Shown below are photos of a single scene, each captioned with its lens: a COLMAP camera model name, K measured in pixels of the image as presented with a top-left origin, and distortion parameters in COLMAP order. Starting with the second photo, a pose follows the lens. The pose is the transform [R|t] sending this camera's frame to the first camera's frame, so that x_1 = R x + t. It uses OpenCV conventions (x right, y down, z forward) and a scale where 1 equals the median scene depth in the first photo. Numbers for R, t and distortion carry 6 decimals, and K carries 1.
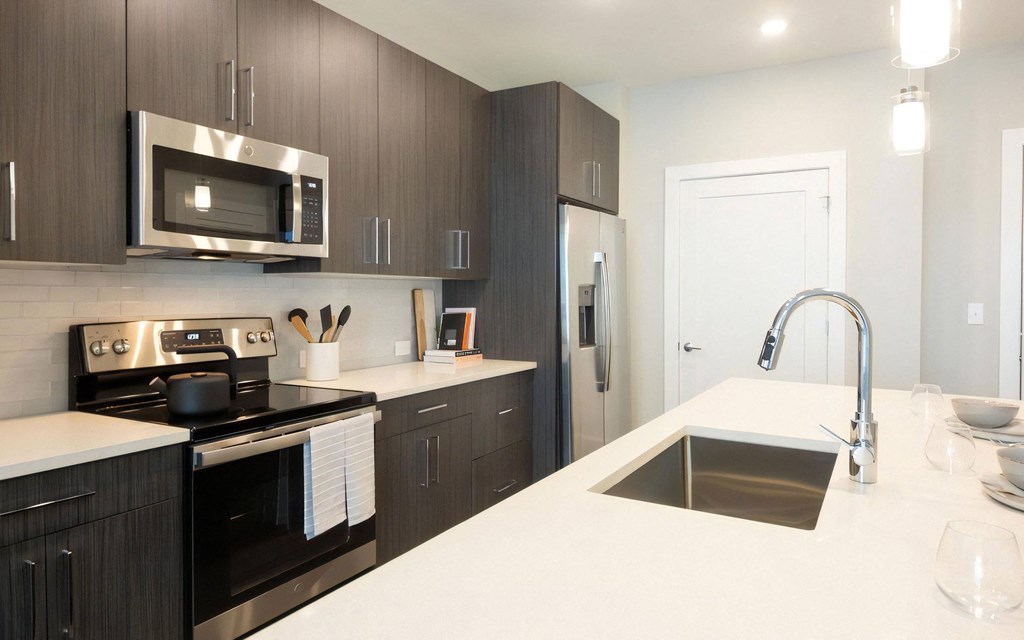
lens RADIAL K [[668.7, 0, 512.2], [0, 668.7, 316.2], [0, 0, 1]] dist [-0.000045, -0.014797]
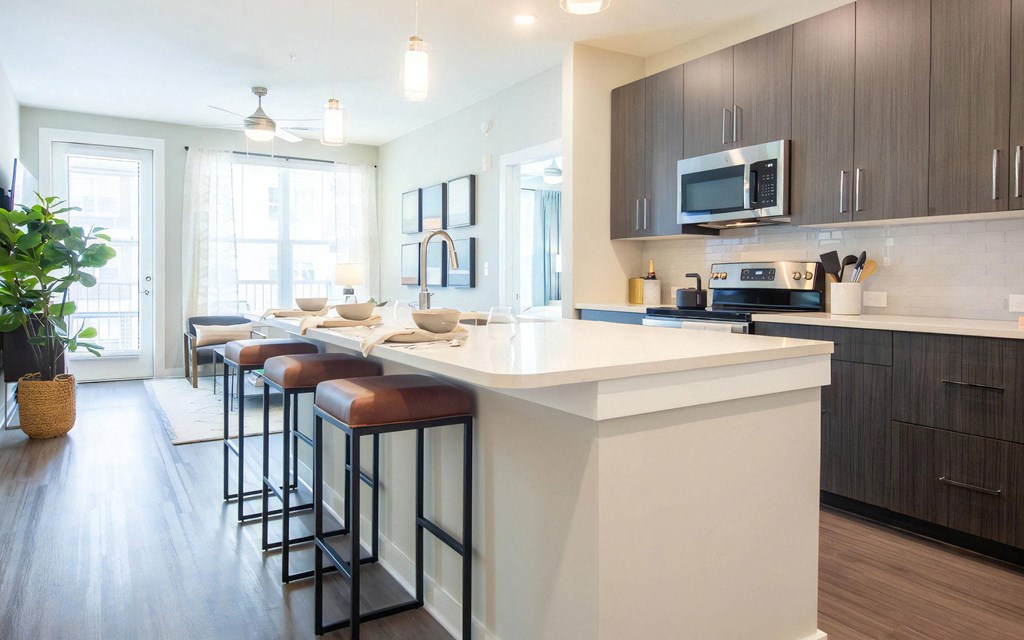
lens RADIAL K [[668.7, 0, 496.6], [0, 668.7, 293.5], [0, 0, 1]] dist [-0.000045, -0.014797]
pose [[-0.484128, 0.023517, -0.874681, 1.206751], [-0.027312, 0.998745, 0.041970, 0.029054], [0.874571, 0.044208, -0.482879, 1.184708]]
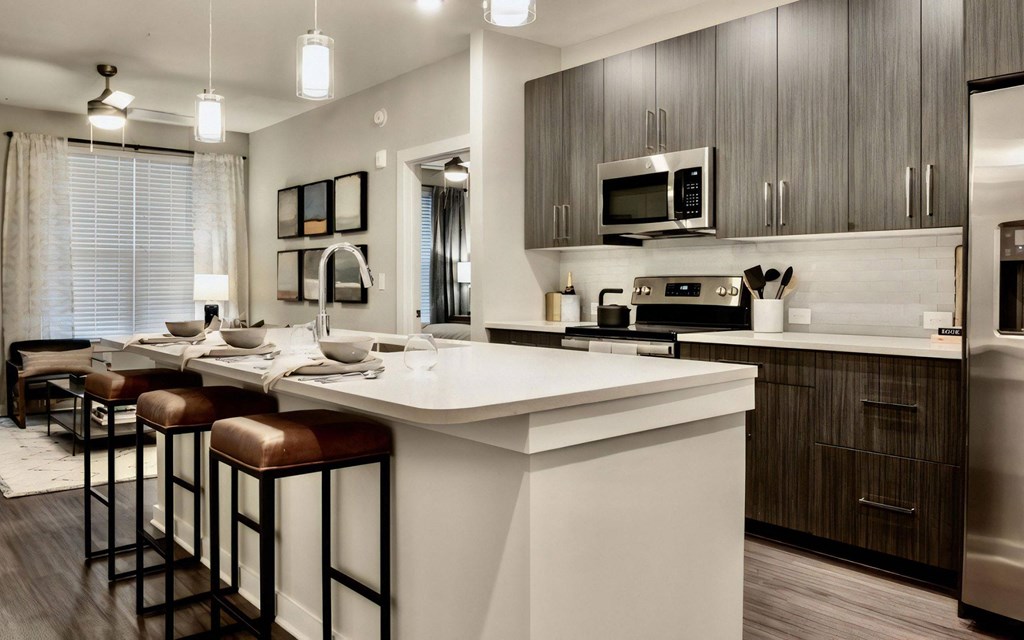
lens RADIAL K [[794.2, 0, 512.4], [0, 794.2, 301.2], [0, 0, 1]] dist [-0.055047, 0.002920]
pose [[-0.336906, 0.020034, -0.941325, 1.275593], [-0.029578, 0.999055, 0.031849, 0.014545], [0.941074, 0.038573, -0.335995, 1.191471]]
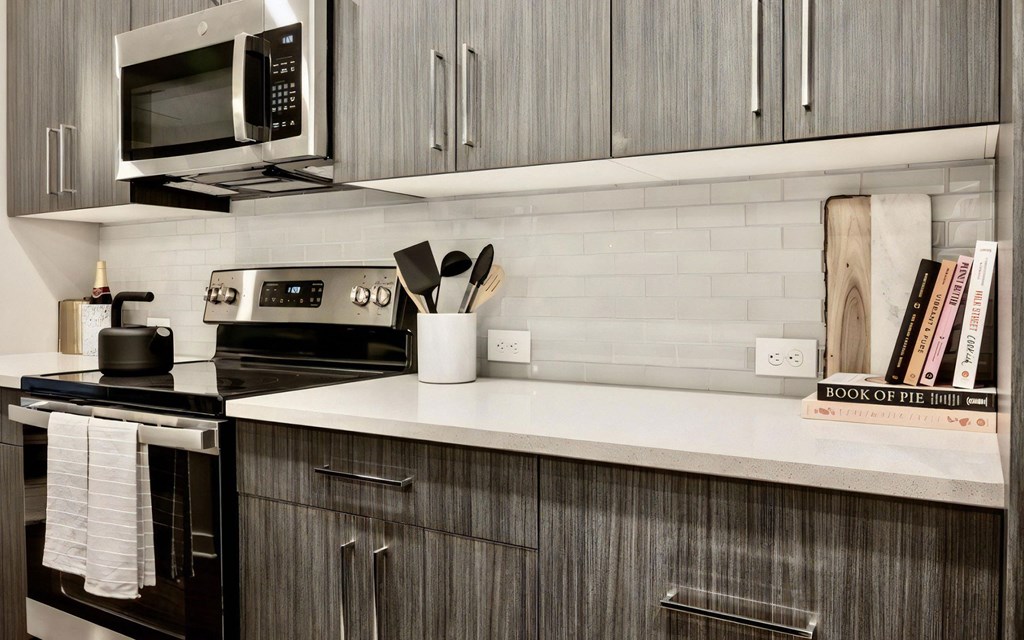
lens RADIAL K [[794.2, 0, 510.7], [0, 794.2, 311.7], [0, 0, 1]] dist [-0.055047, 0.002920]
pose [[-0.014677, 0.031300, -0.999402, 0.406688], [-0.031112, 0.999012, 0.031745, 0.018413], [0.999408, 0.031559, -0.013689, 1.213974]]
